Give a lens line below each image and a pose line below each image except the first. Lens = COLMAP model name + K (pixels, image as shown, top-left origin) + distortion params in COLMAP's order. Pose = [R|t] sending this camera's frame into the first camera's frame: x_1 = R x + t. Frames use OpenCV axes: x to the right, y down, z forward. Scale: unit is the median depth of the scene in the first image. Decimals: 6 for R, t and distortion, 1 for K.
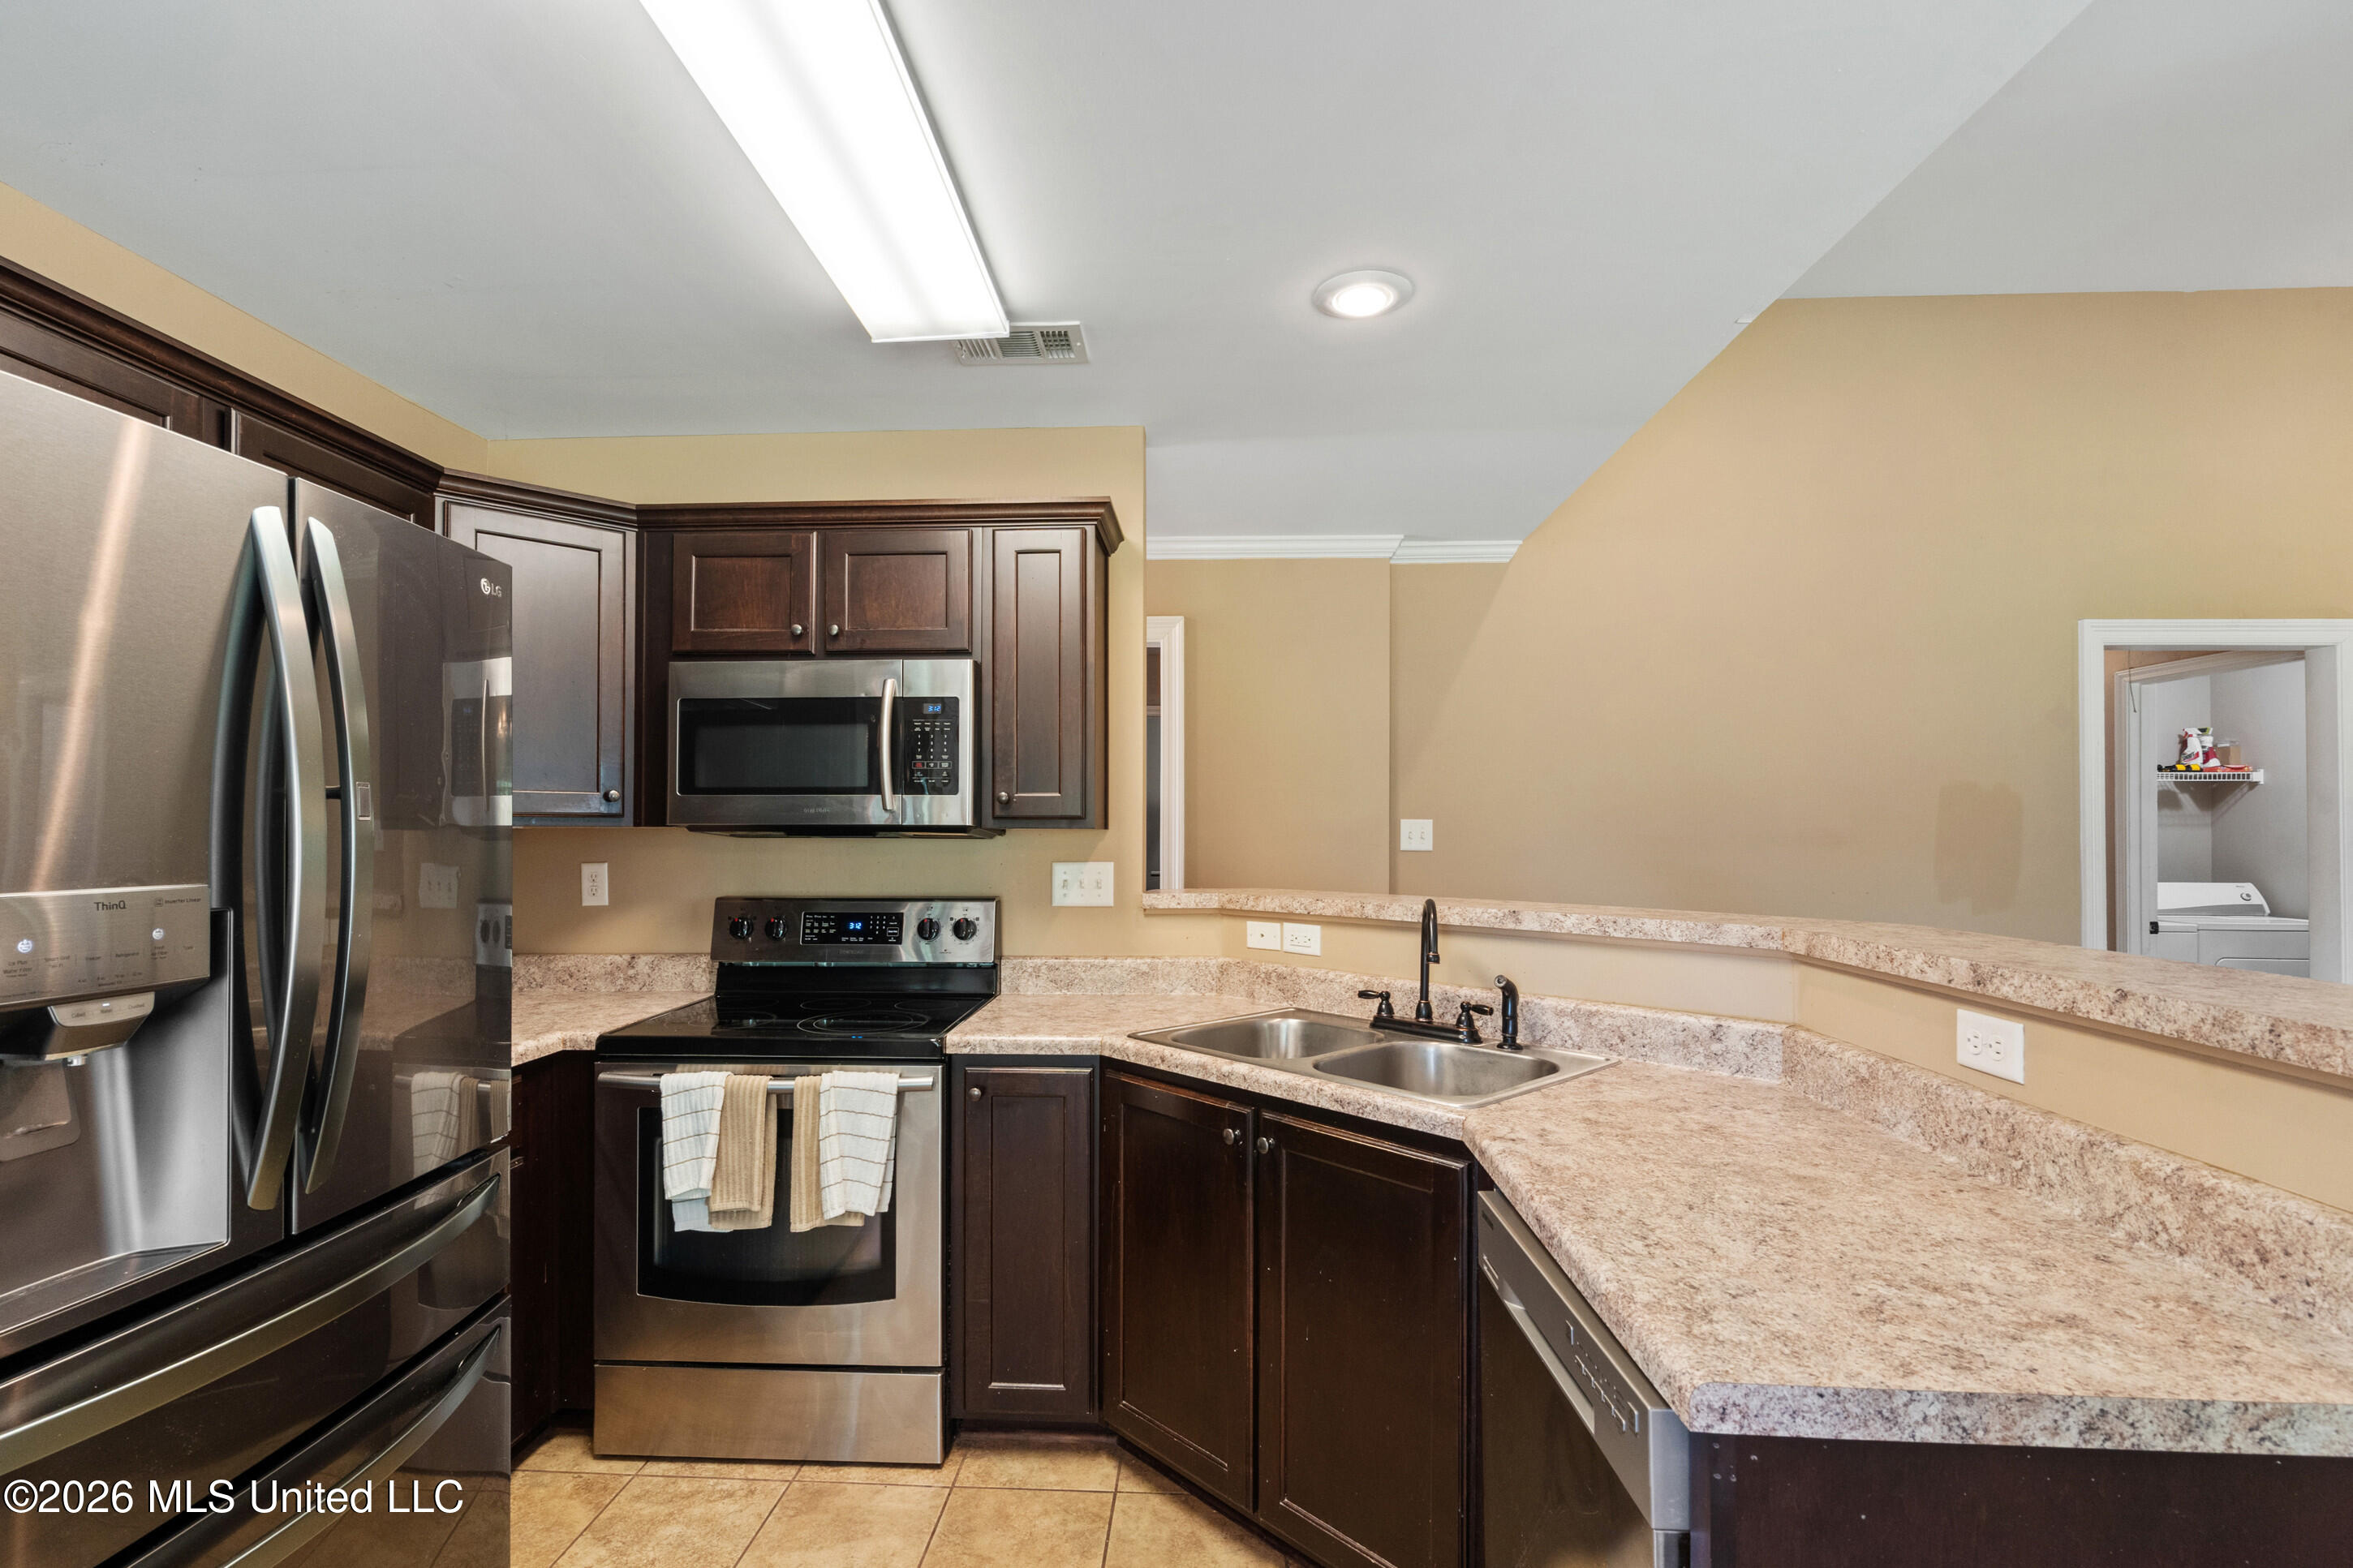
lens RADIAL K [[1082.1, 0, 1145.6], [0, 1082.1, 815.4], [0, 0, 1]] dist [-0.006931, 0.003196]
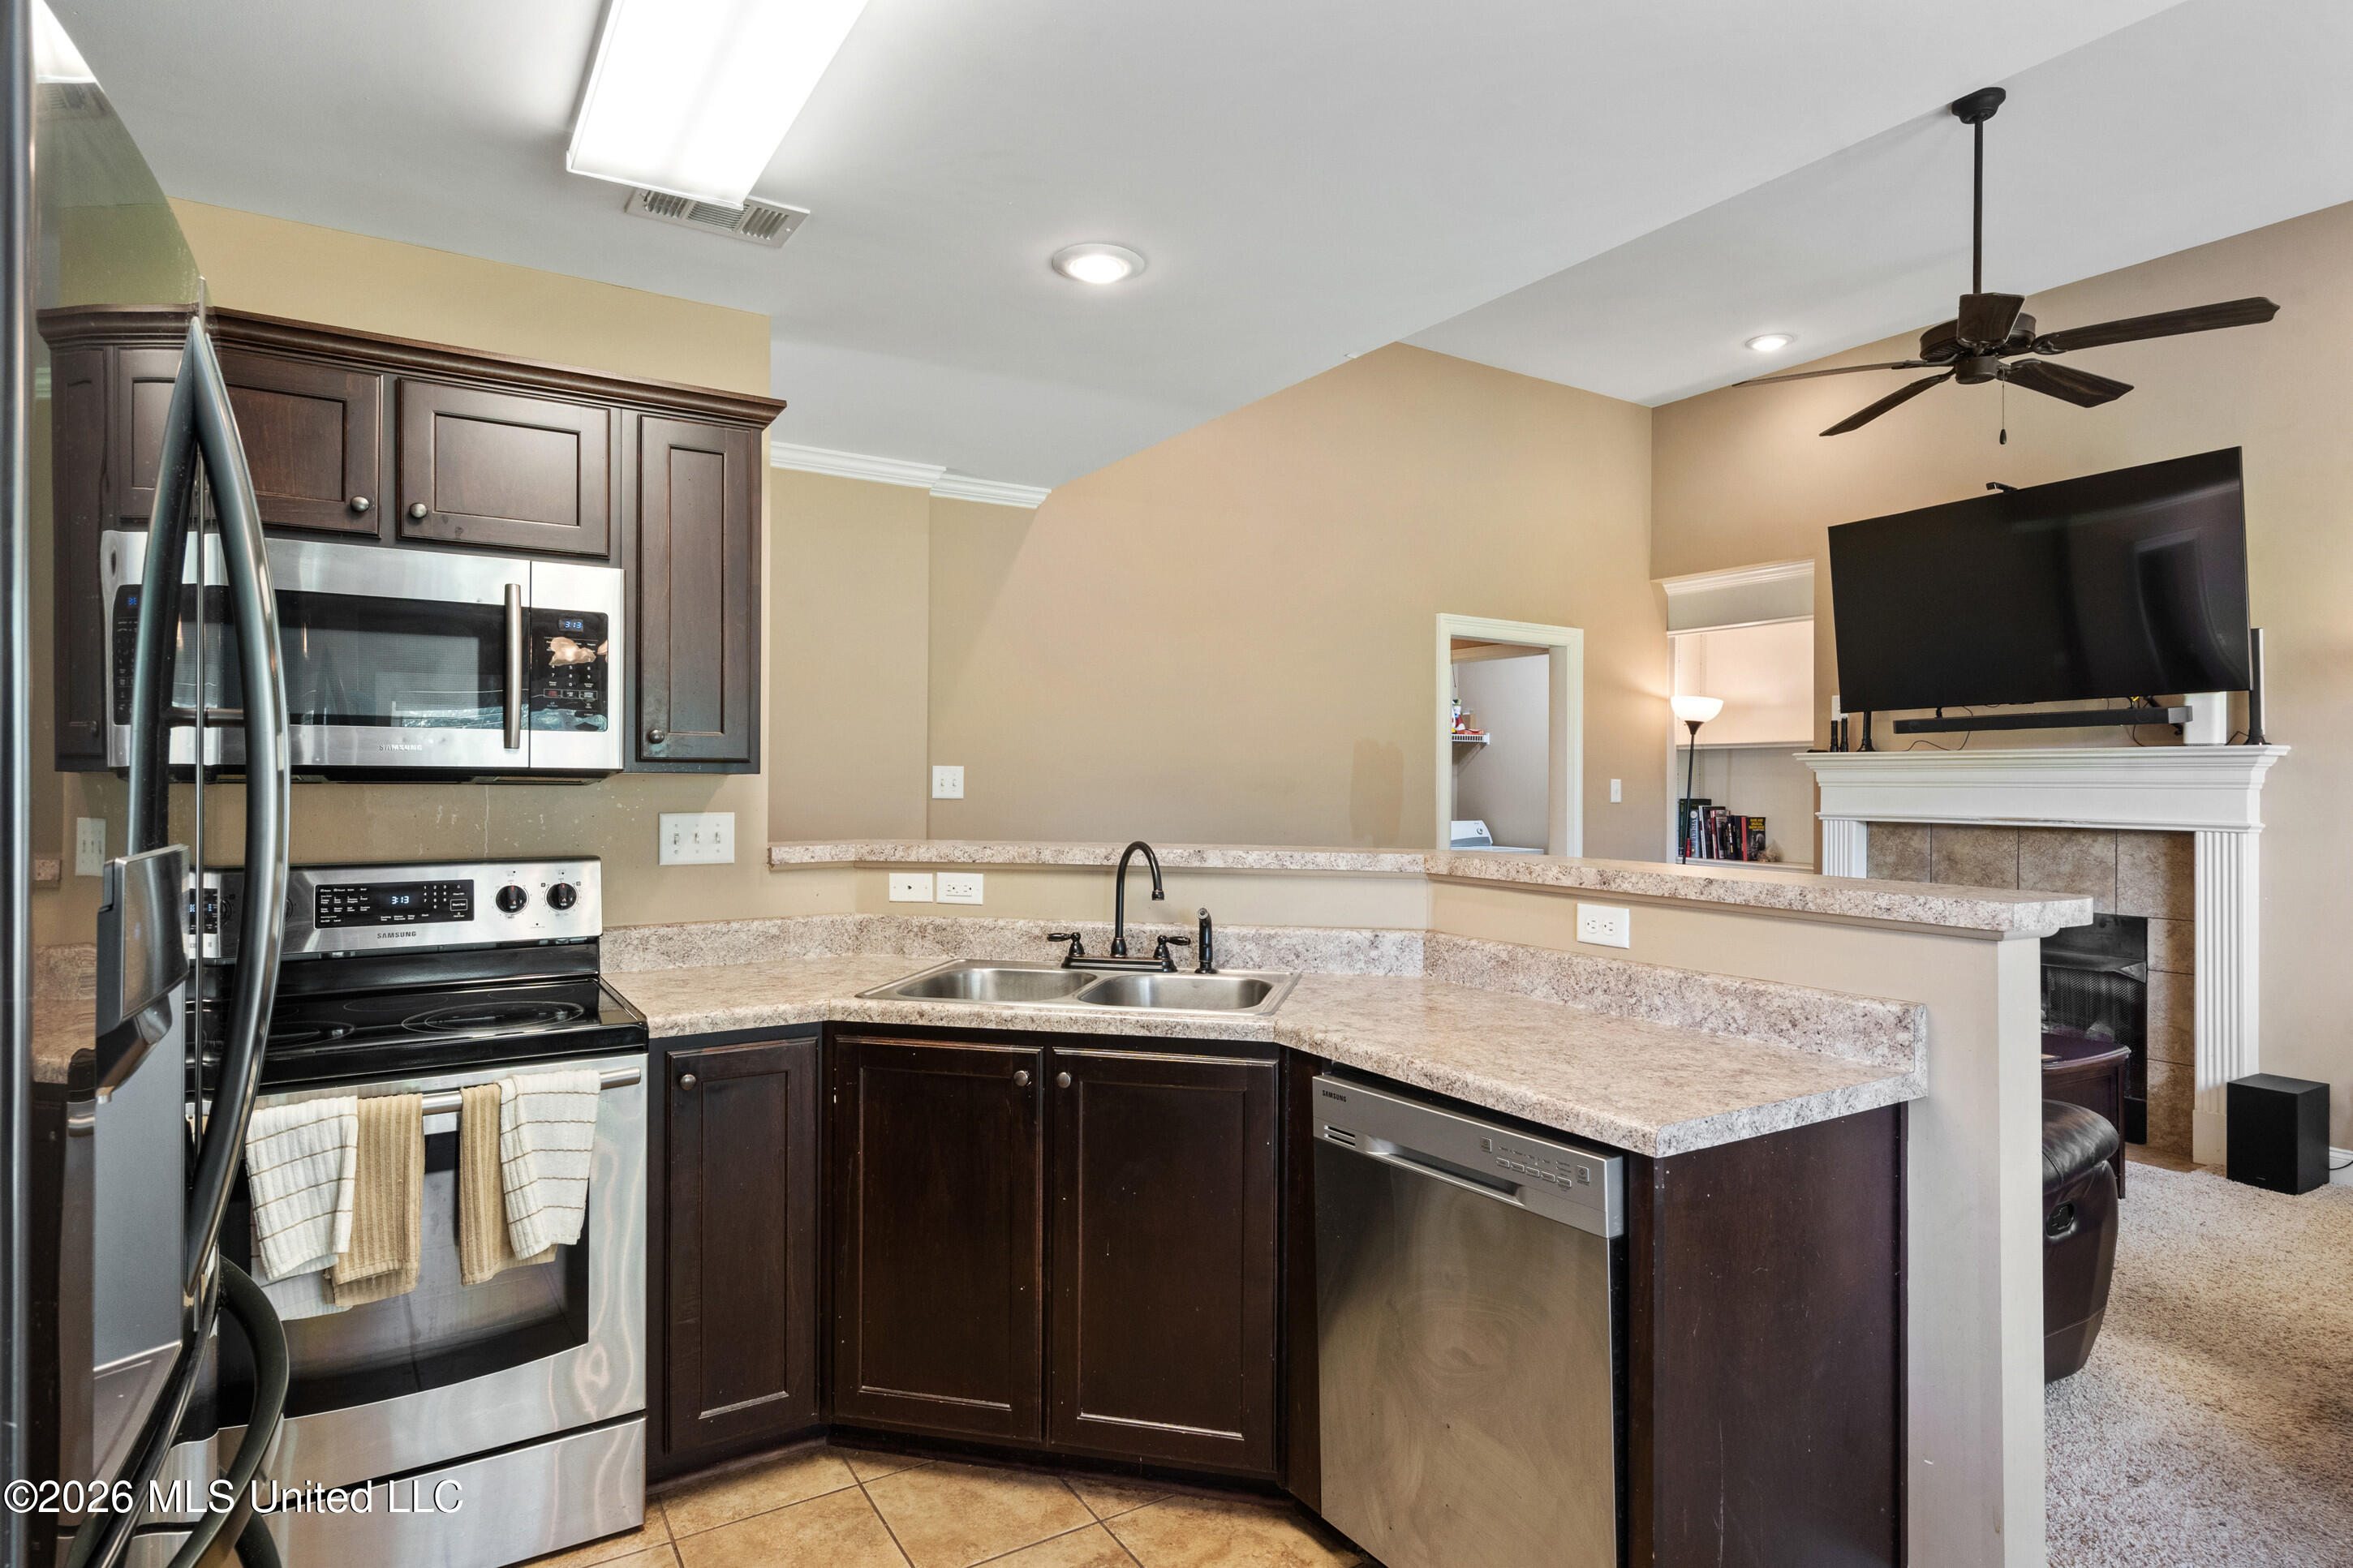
lens RADIAL K [[1257.7, 0, 1158.7], [0, 1257.7, 773.0], [0, 0, 1]] dist [-0.000047, 0.005820]
pose [[0.816796, 0.006873, 0.576886, -0.437176], [-0.012860, 0.999897, 0.006295, 0.001219], [-0.576783, -0.012560, 0.816801, -0.030114]]
